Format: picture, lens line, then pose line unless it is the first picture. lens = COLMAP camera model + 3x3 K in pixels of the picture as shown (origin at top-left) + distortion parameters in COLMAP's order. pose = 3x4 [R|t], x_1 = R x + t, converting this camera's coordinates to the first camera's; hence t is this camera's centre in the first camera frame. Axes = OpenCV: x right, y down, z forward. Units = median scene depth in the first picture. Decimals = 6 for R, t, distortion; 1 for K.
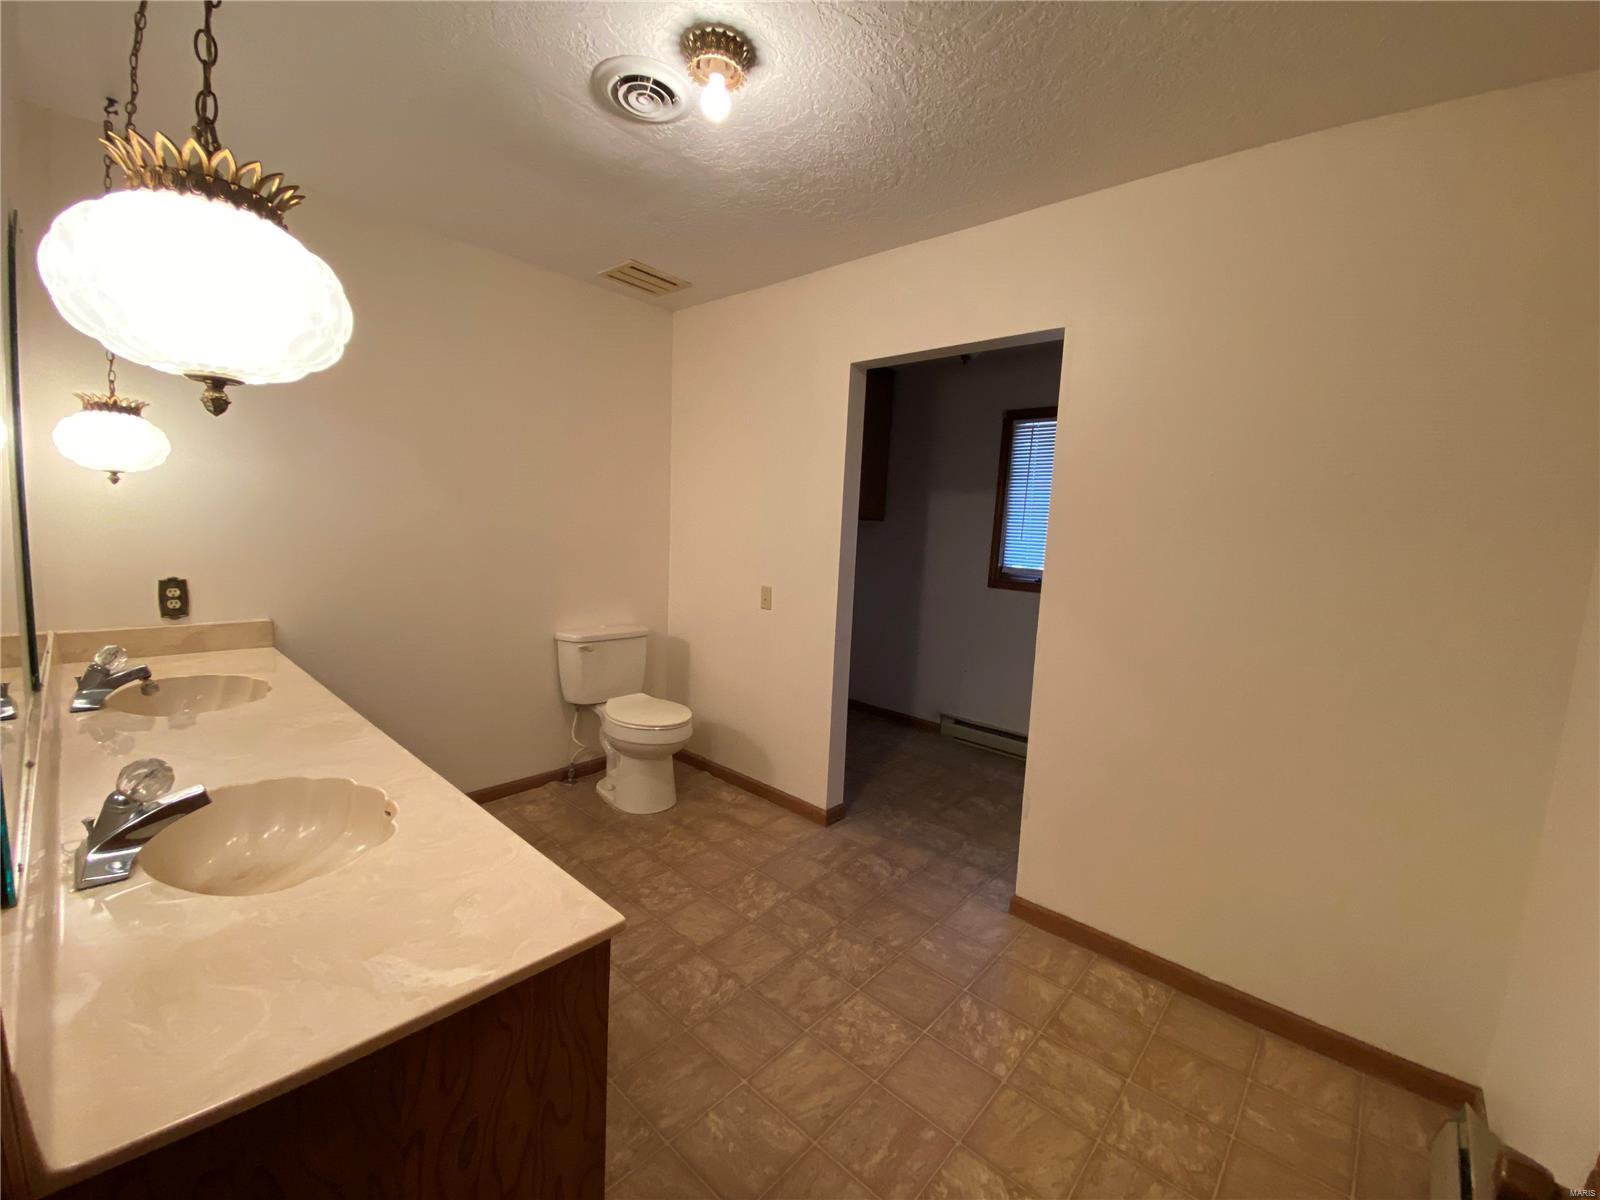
lens RADIAL K [[647.2, 0, 804.2], [0, 647.2, 605.8], [0, 0, 1]] dist [0.033410, -0.027487]
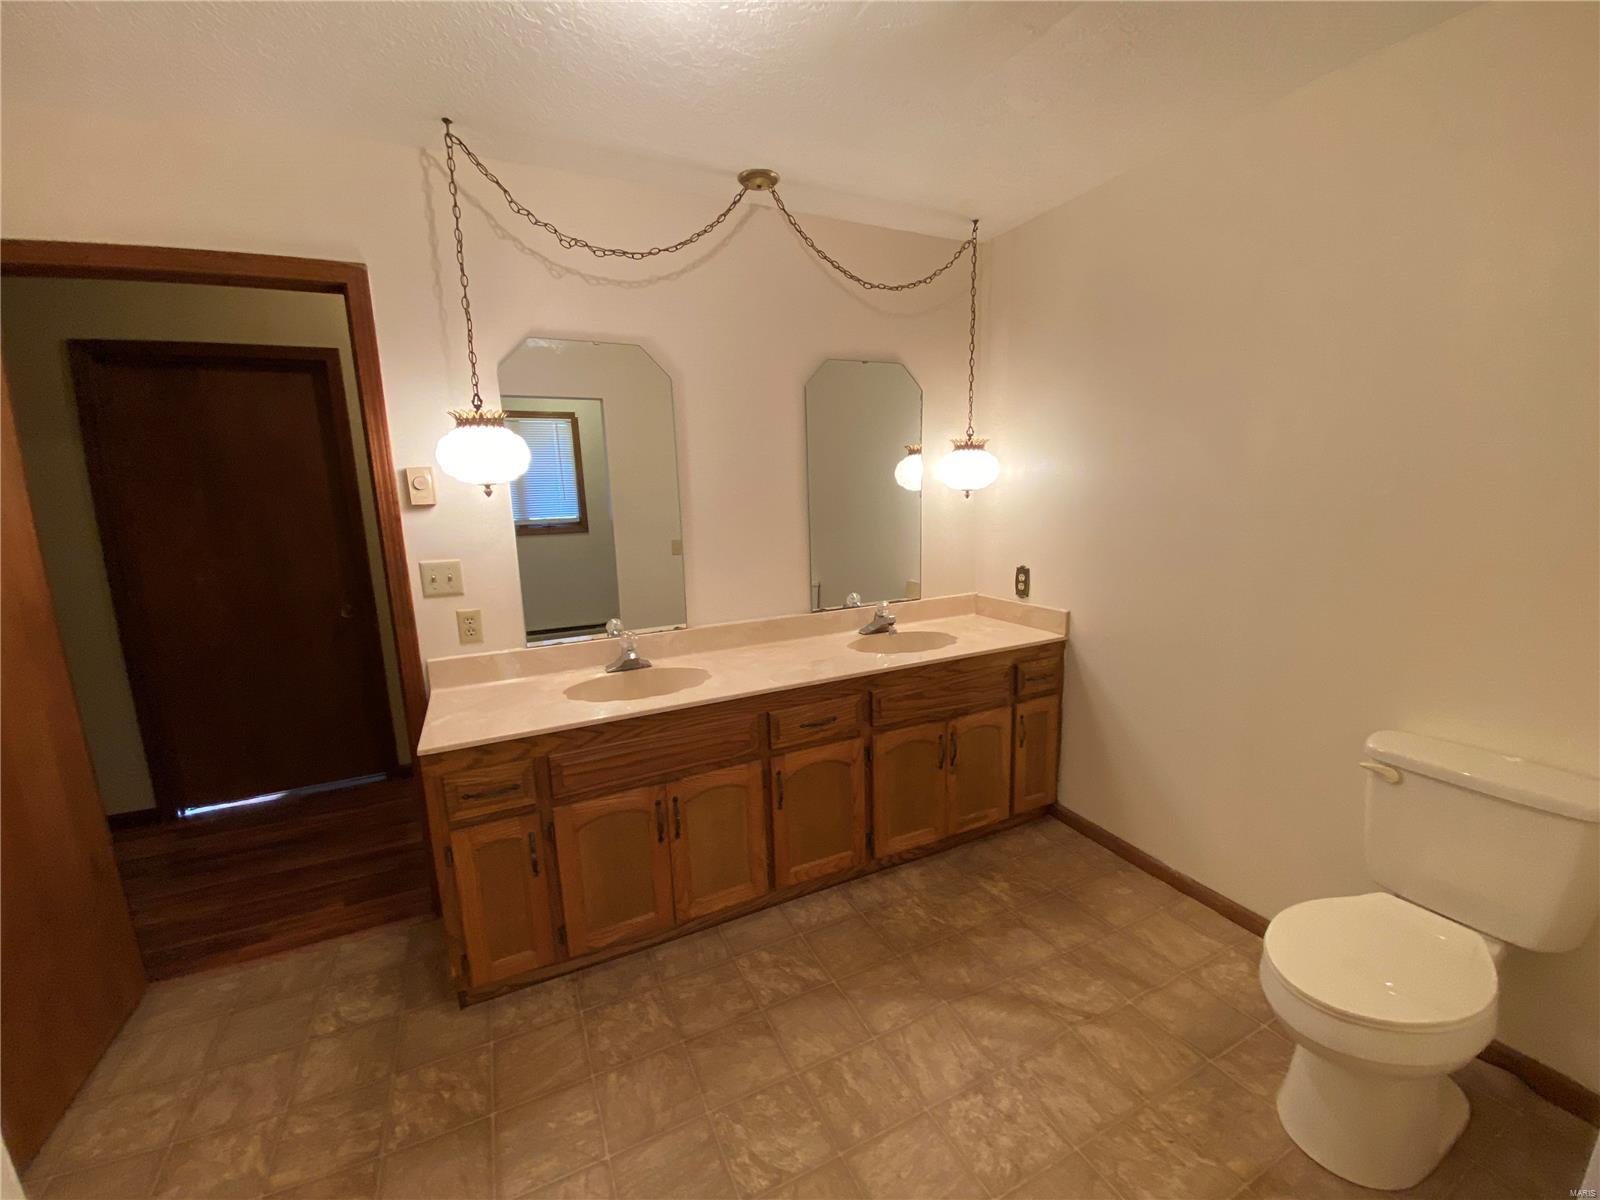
lens RADIAL K [[638.9, 0, 800.0], [0, 638.9, 600.0], [0, 0, 1]] dist [0.000345, 0.006525]
pose [[-0.365612, 0.142872, -0.919737, 0.446609], [-0.087600, 0.978481, 0.186820, -0.205930], [0.926636, 0.148873, -0.345229, 1.203034]]
